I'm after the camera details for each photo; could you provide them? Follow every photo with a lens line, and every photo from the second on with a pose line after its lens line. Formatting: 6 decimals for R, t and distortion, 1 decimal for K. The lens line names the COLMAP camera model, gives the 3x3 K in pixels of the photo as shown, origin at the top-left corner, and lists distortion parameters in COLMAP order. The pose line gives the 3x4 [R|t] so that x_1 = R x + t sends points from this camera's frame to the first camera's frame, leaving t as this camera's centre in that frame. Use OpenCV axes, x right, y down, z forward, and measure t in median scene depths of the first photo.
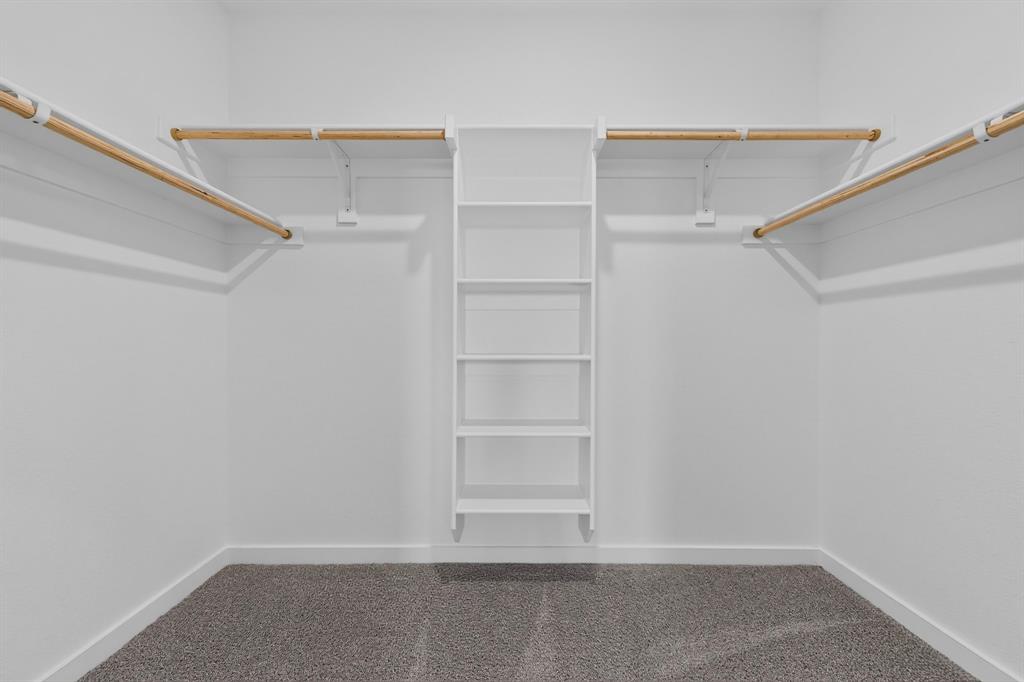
lens RADIAL K [[368.7, 0, 510.9], [0, 368.7, 342.1], [0, 0, 1]] dist [-0.003203, -0.000028]
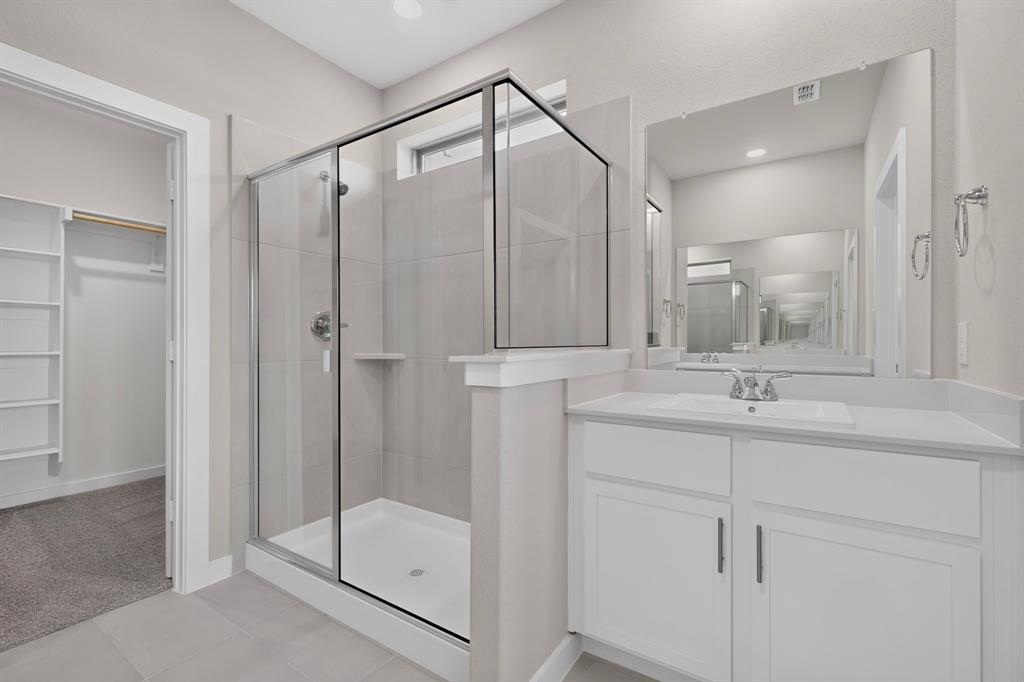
lens RADIAL K [[445.1, 0, 511.8], [0, 445.1, 339.8], [0, 0, 1]] dist [0.009529, -0.000547]
pose [[0.548894, -0.000014, 0.835892, -0.300729], [-0.005471, 0.999979, 0.003609, -0.029025], [-0.835874, -0.006554, 0.548882, -1.532973]]
